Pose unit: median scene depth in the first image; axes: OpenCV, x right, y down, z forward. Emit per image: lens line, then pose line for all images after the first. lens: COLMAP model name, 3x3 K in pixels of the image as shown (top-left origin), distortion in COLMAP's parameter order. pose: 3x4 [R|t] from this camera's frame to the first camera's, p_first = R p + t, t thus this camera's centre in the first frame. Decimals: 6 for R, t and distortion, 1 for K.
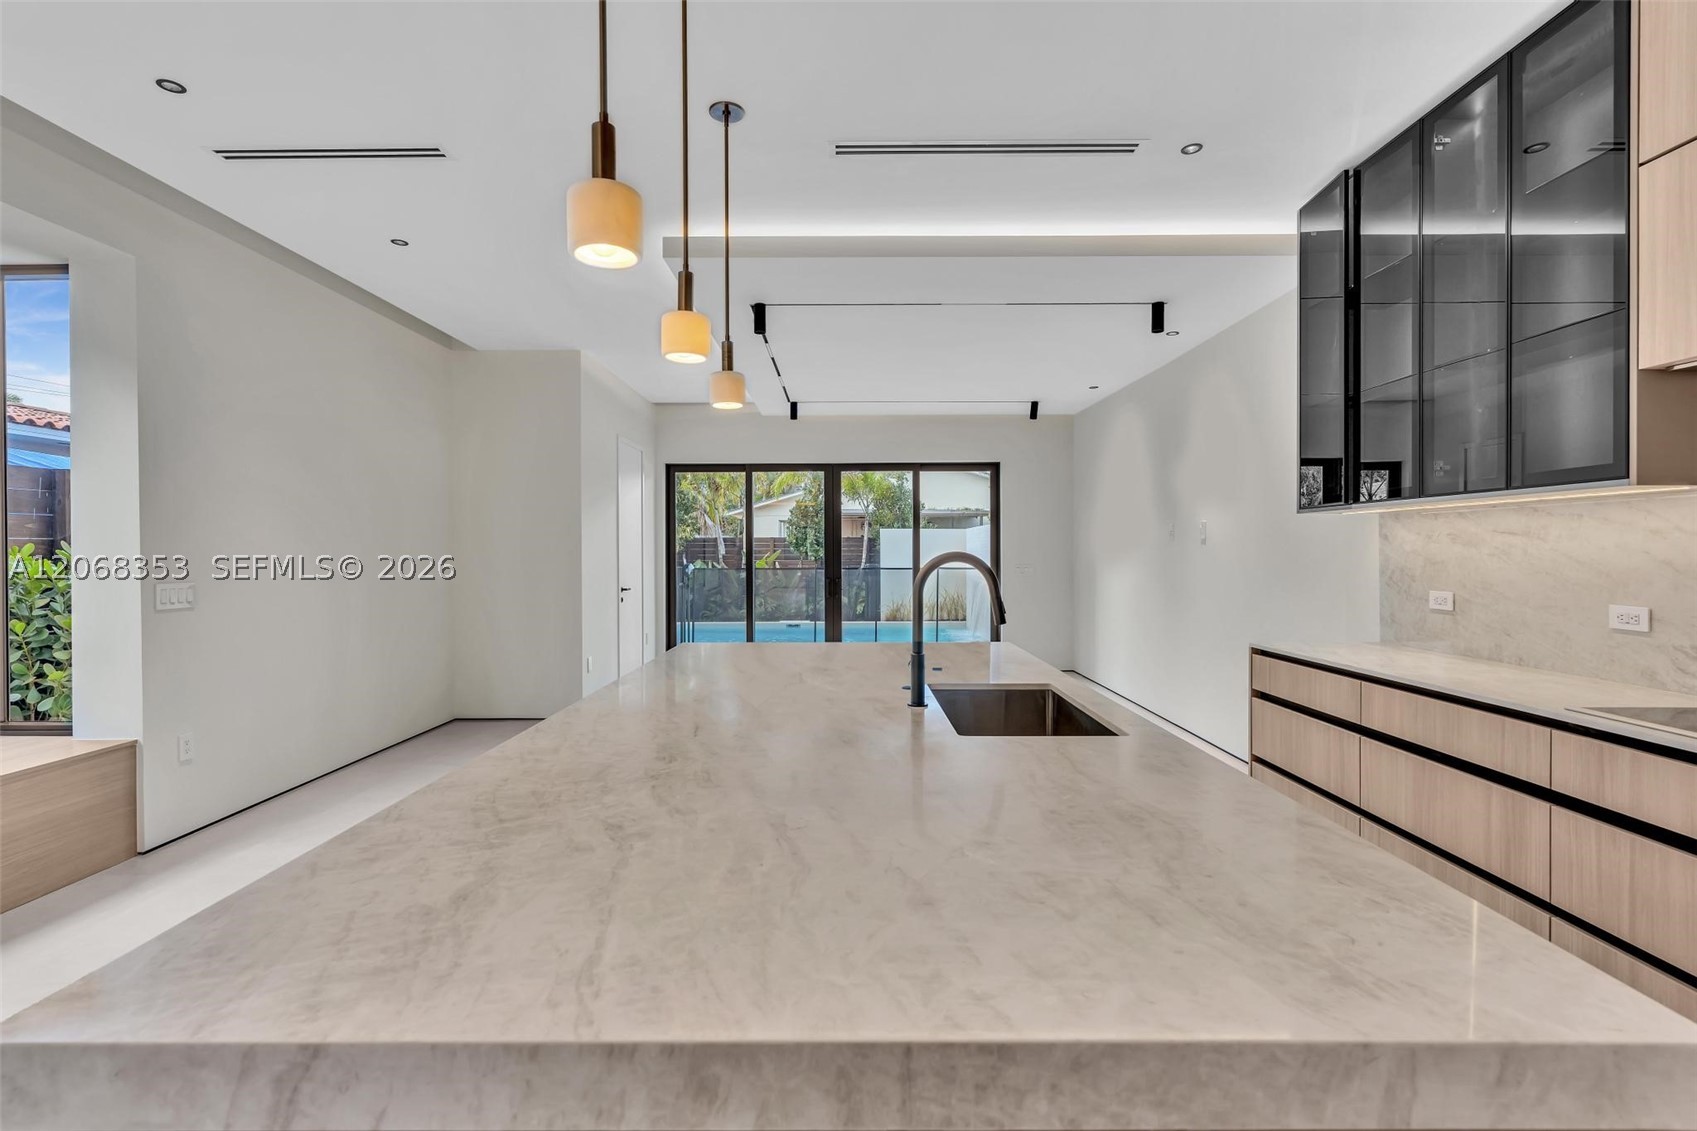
lens RADIAL K [[742.0, 0, 855.2], [0, 742.0, 565.6], [0, 0, 1]] dist [-0.009967, 0.001278]
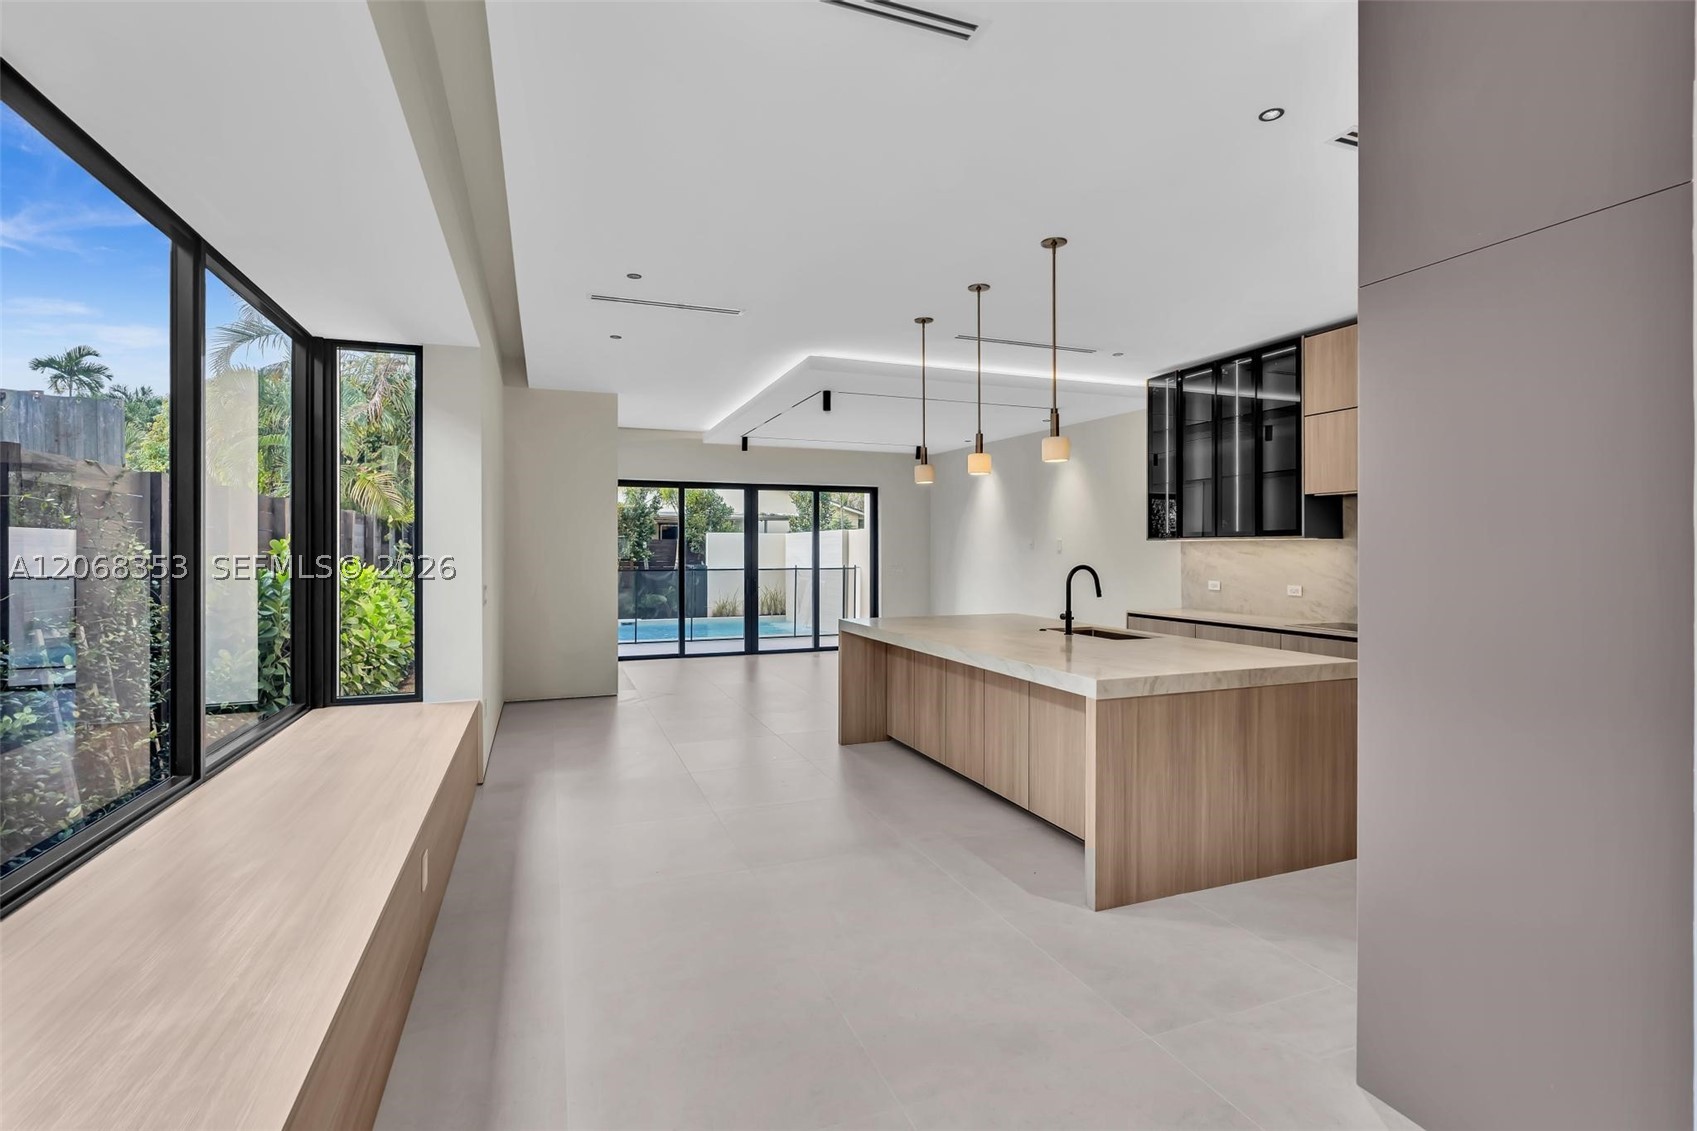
lens RADIAL K [[742.0, 0, 850.7], [0, 742.0, 551.5], [0, 0, 1]] dist [-0.009967, 0.001278]
pose [[0.937308, 0.009045, 0.348384, -0.150436], [-0.002396, 0.999807, -0.019510, -0.000794], [-0.348493, 0.017452, 0.937149, -0.099240]]
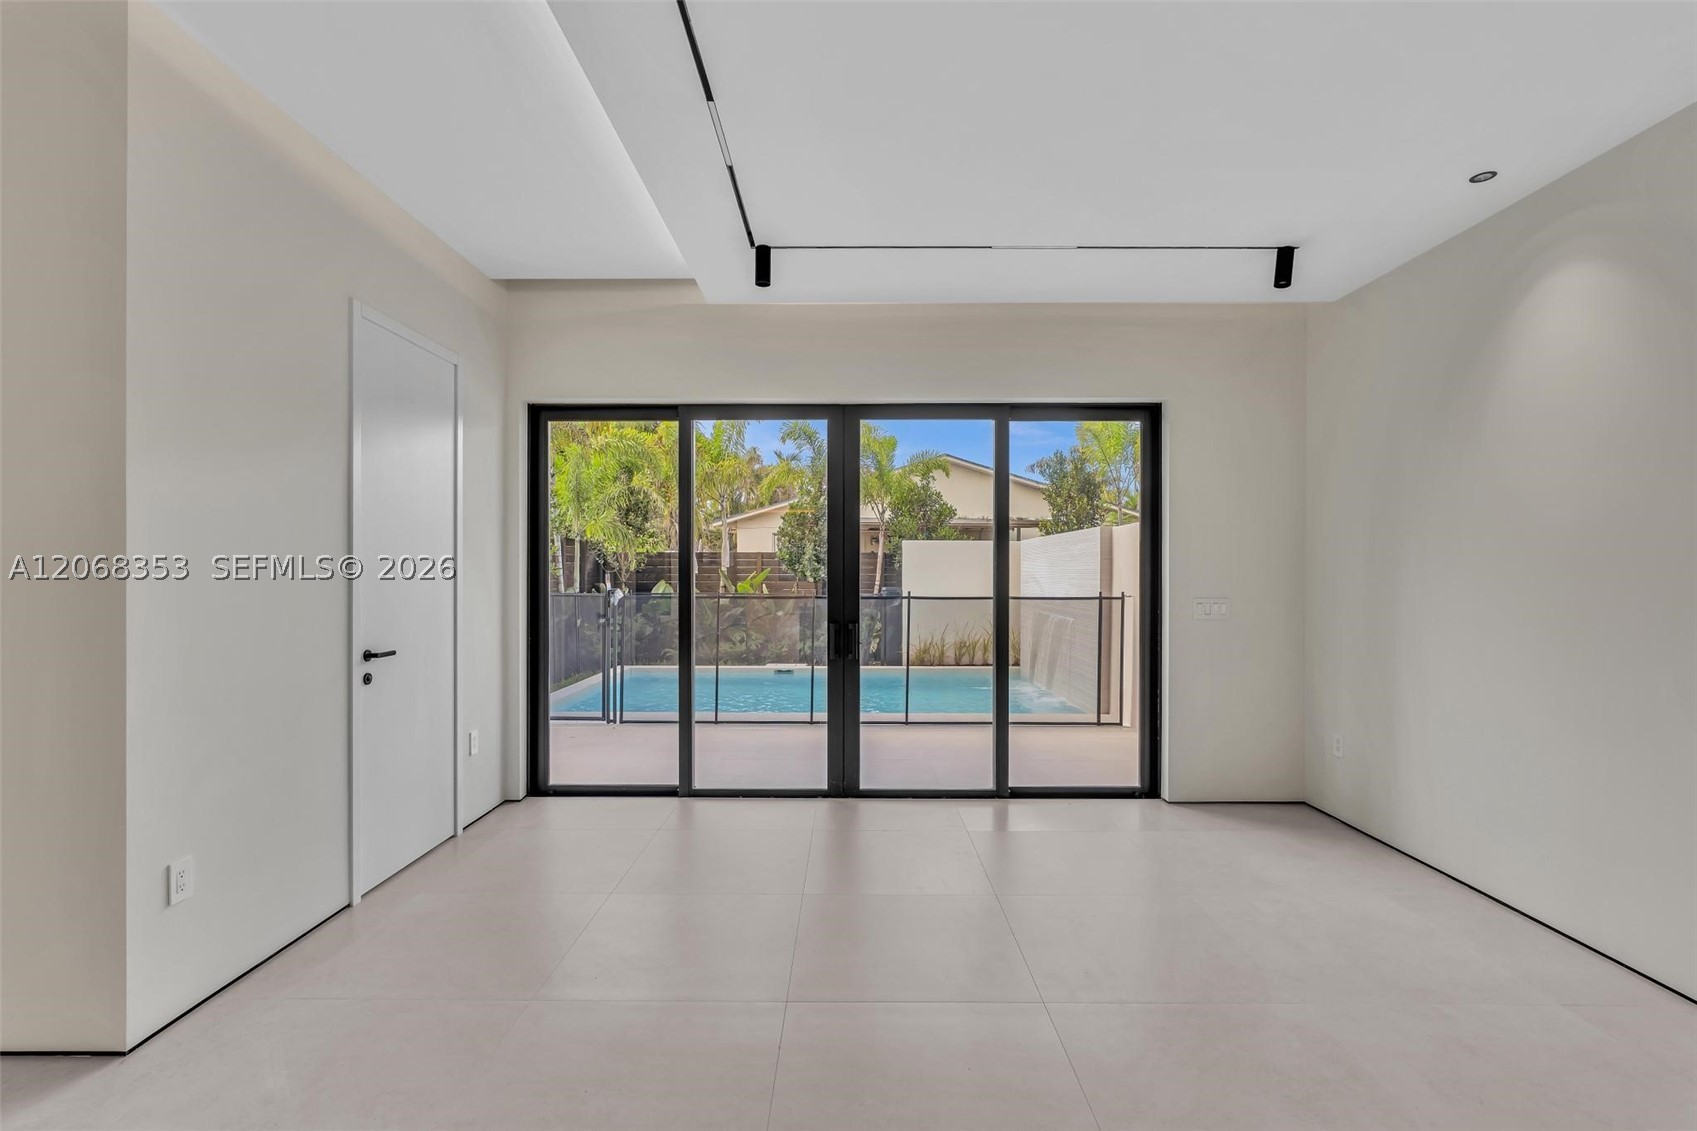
lens RADIAL K [[782.2, 0, 853.0], [0, 782.2, 578.8], [0, 0, 1]] dist [0.000591, 0.000071]
pose [[0.999957, 0.005605, -0.007454, -0.009497], [-0.005670, 0.999946, -0.008683, -0.004394], [0.007405, 0.008725, 0.999935, 0.221686]]
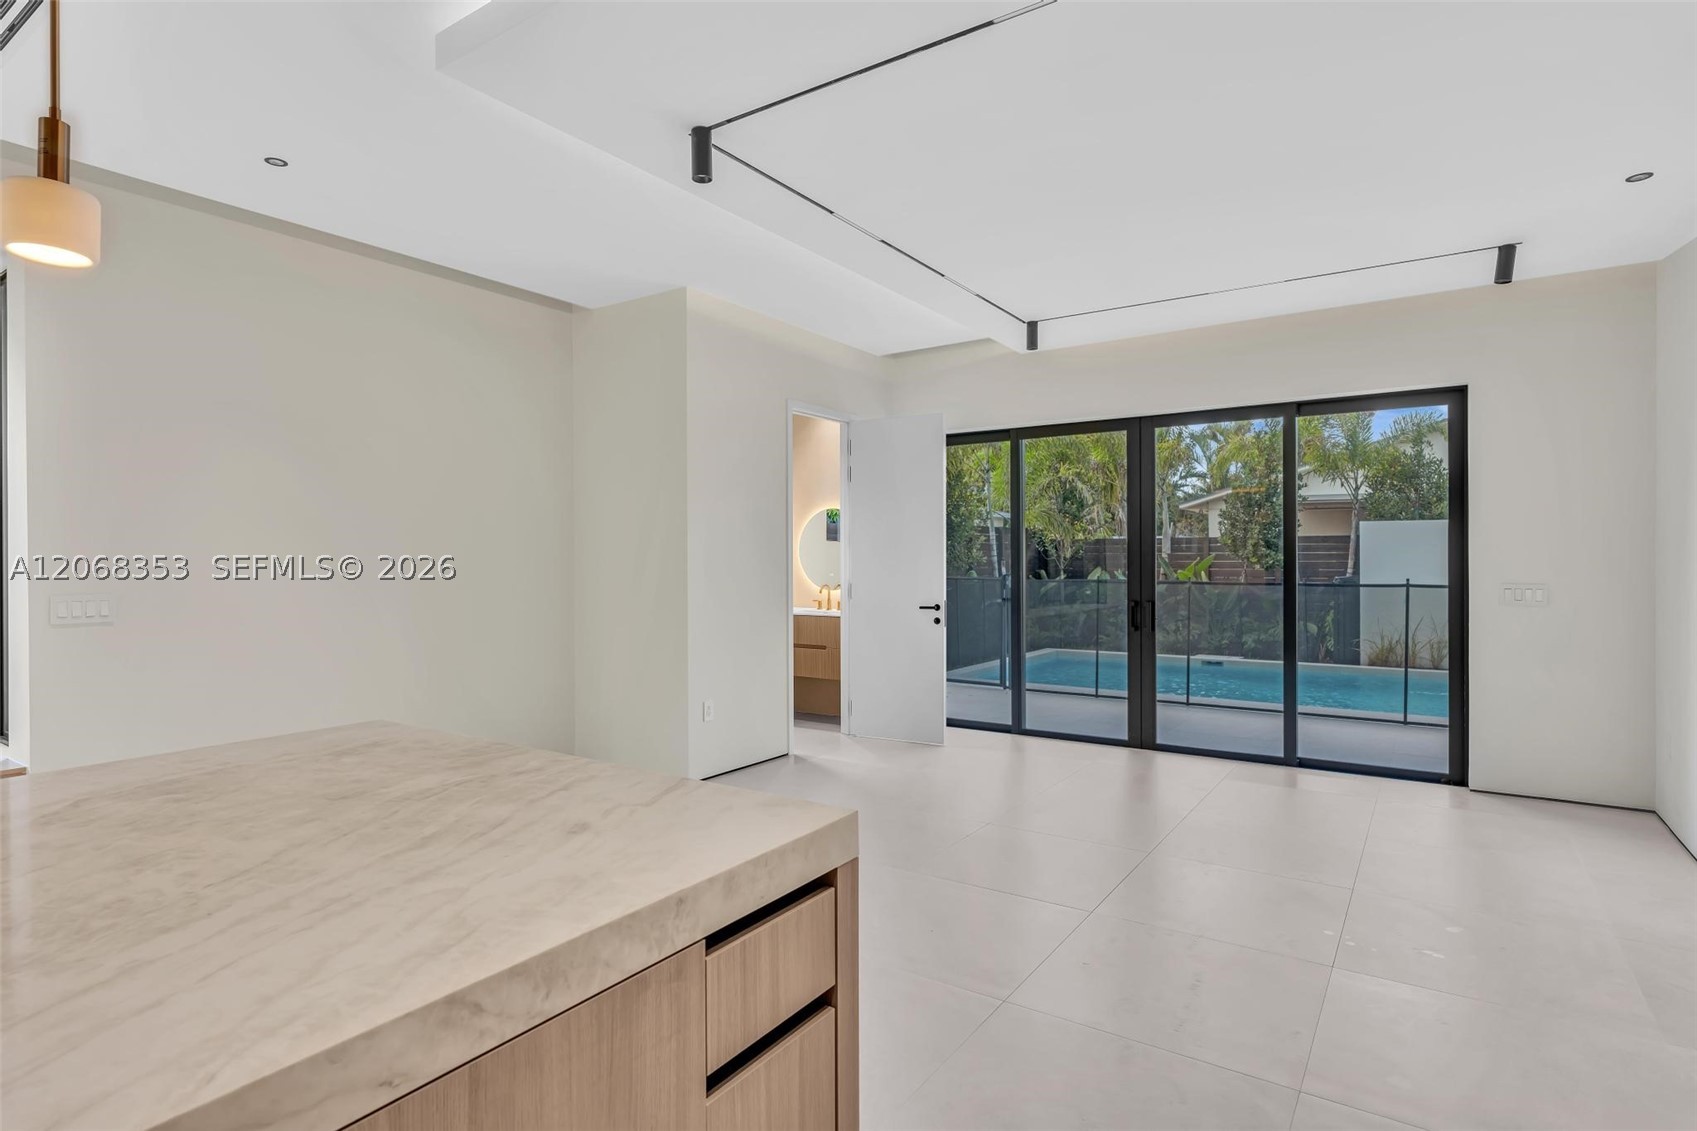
lens RADIAL K [[867.5, 0, 851.4], [0, 867.5, 572.1], [0, 0, 1]] dist [-0.002786, 0.000770]
pose [[0.829791, 0.010241, -0.557980, 0.088154], [-0.010737, 0.999940, 0.002385, -0.002815], [0.557971, 0.004012, 0.829851, 0.128315]]
